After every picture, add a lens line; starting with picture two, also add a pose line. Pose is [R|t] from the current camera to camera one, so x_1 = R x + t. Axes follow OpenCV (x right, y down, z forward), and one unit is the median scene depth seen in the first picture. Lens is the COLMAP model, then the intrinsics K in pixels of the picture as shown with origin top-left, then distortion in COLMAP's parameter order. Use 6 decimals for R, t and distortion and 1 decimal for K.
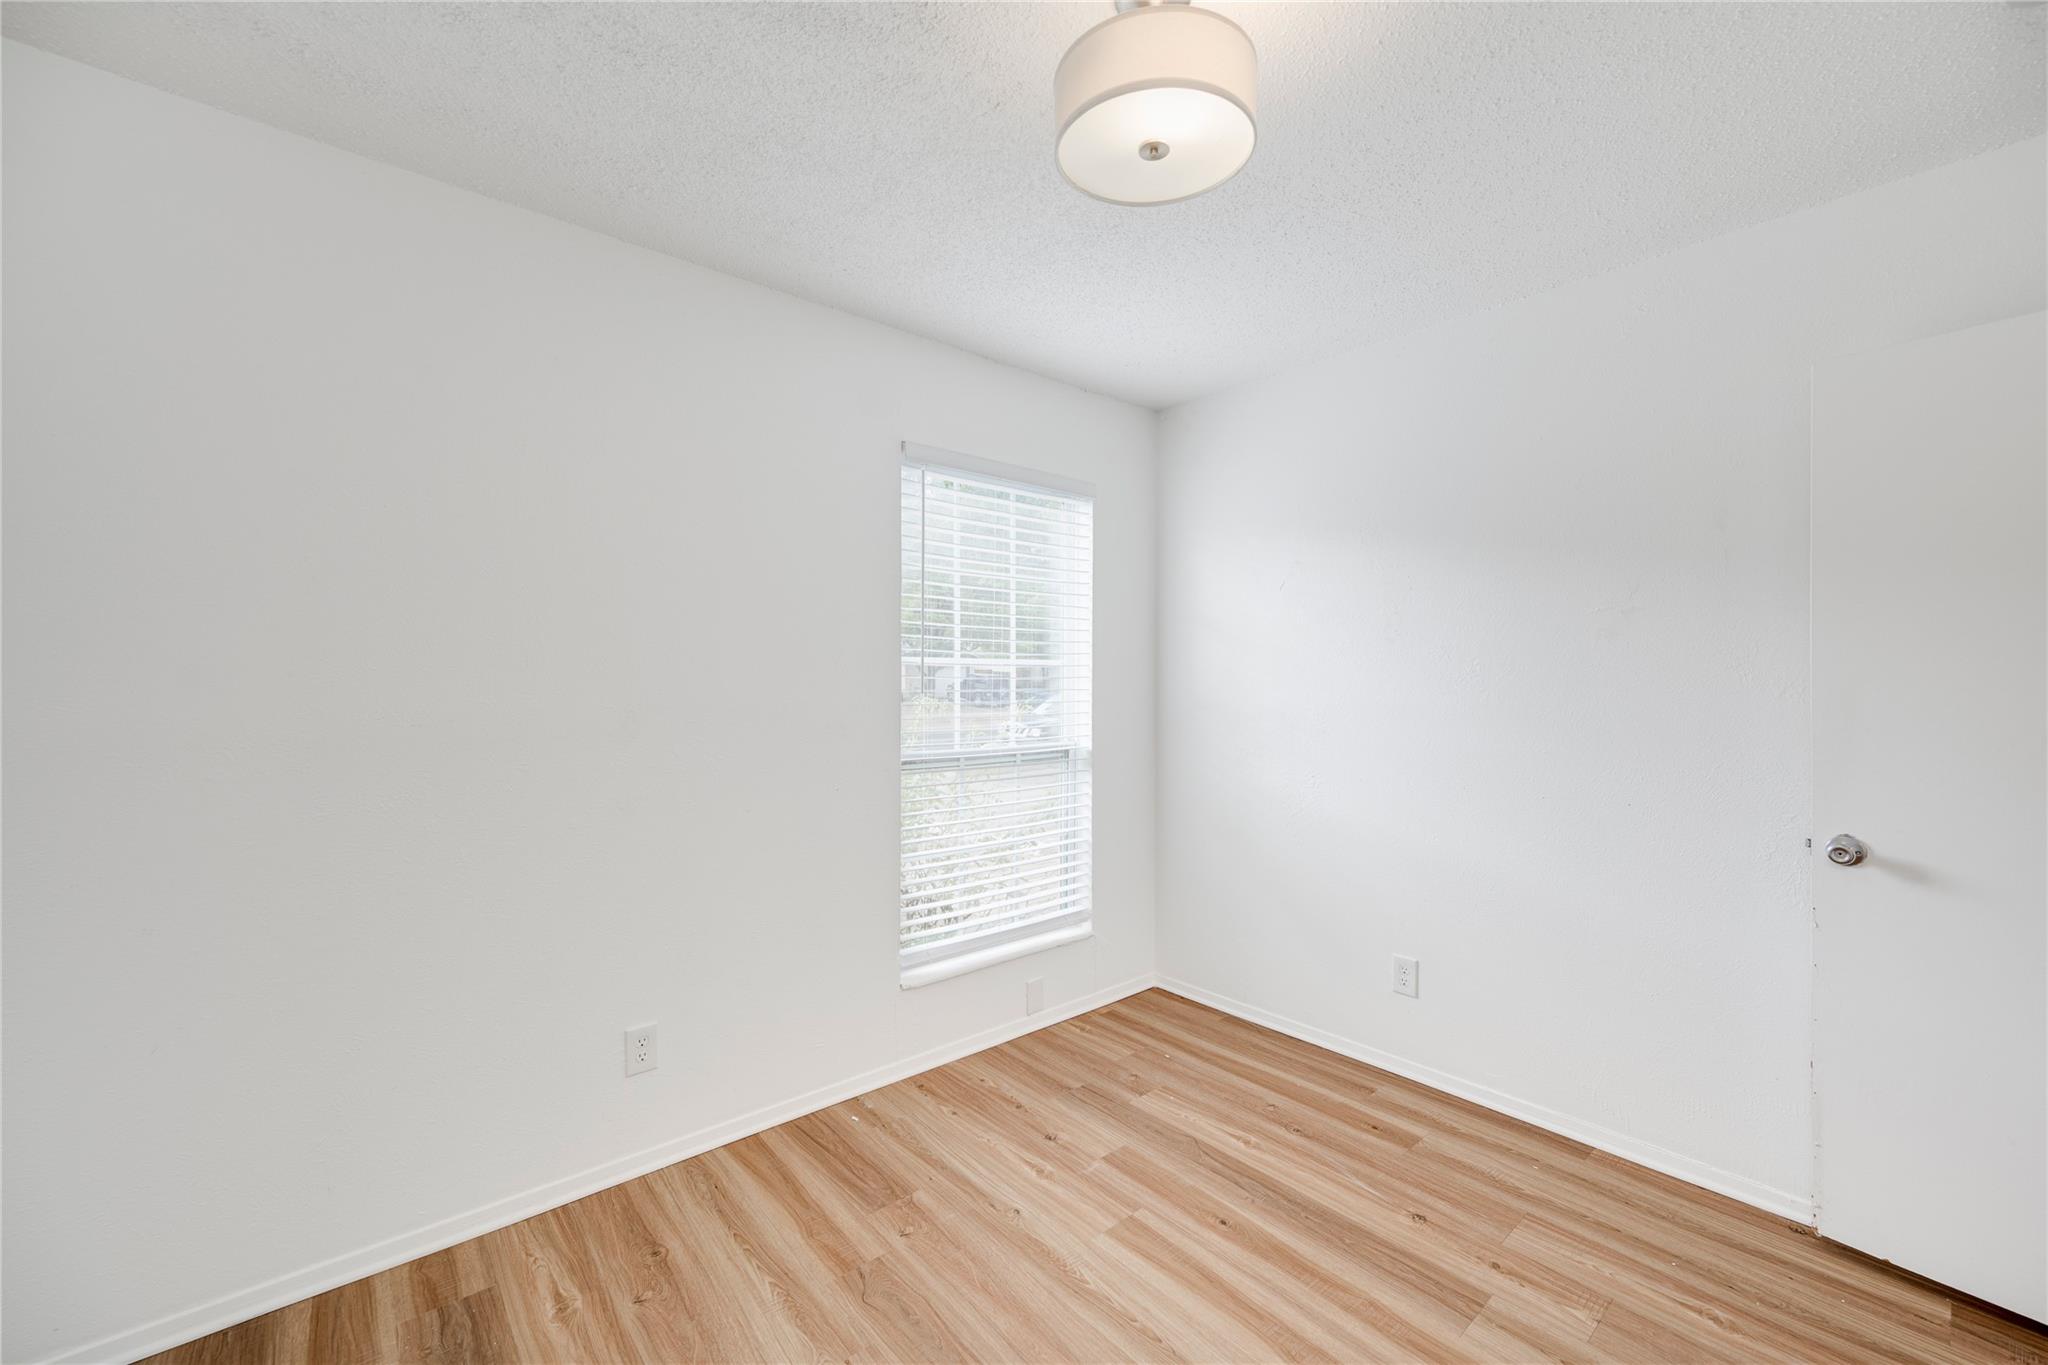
lens RADIAL K [[830.6, 0, 1015.5], [0, 830.6, 677.2], [0, 0, 1]] dist [0.003665, 0.000148]
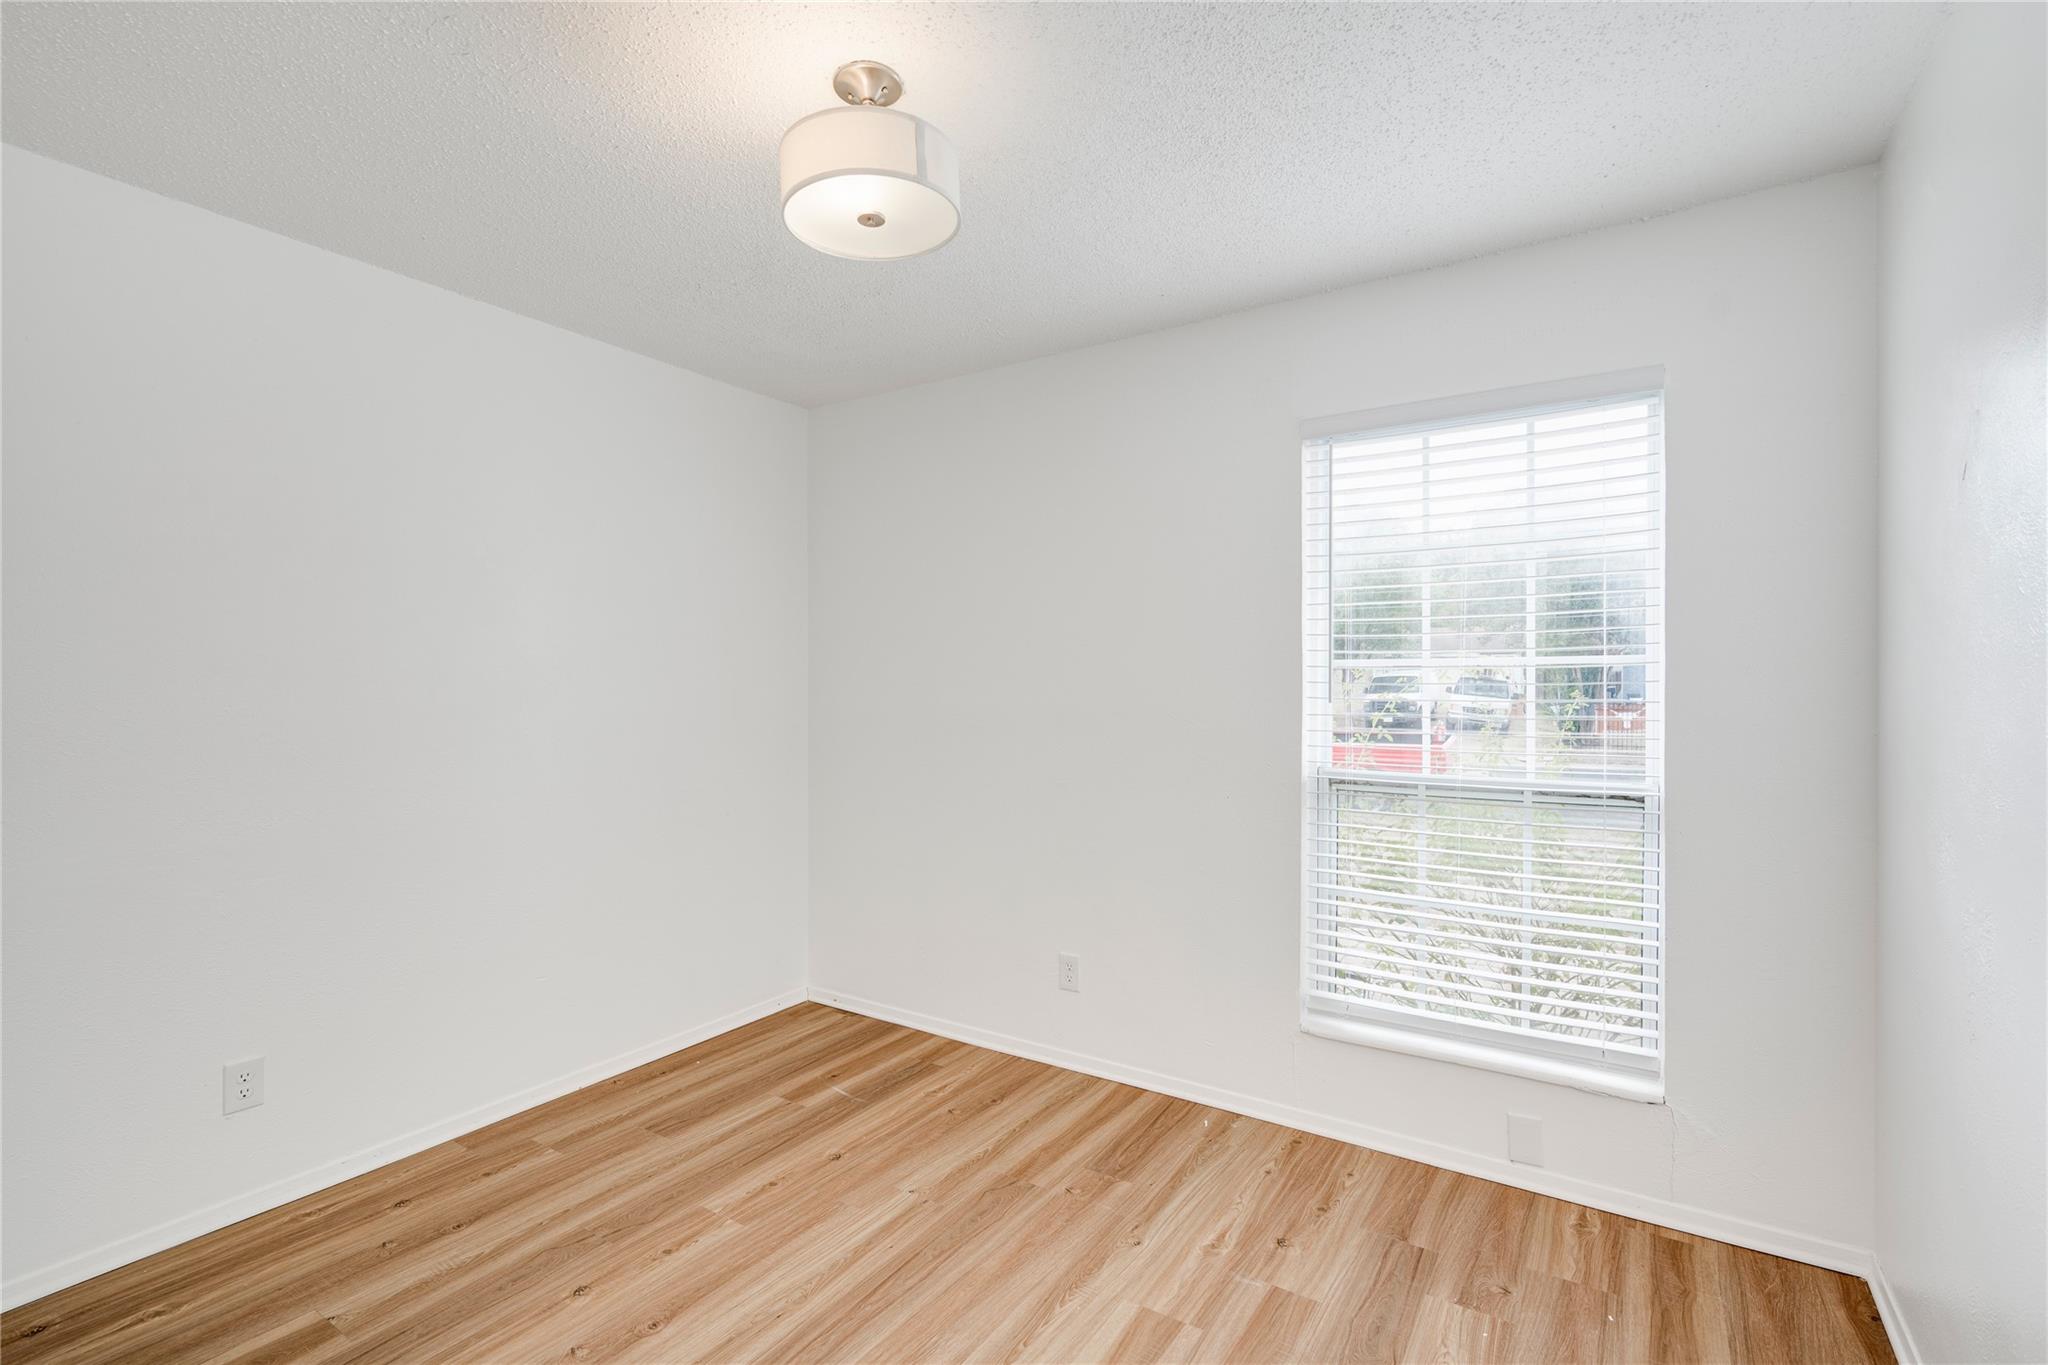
lens RADIAL K [[898.3, 0, 1018.8], [0, 898.3, 689.1], [0, 0, 1]] dist [0.000318, 0.000065]
pose [[0.286224, -0.002209, -0.958160, 0.822086], [0.000334, 0.999998, -0.002206, 0.010011], [0.958163, 0.000311, 0.286224, 0.500044]]
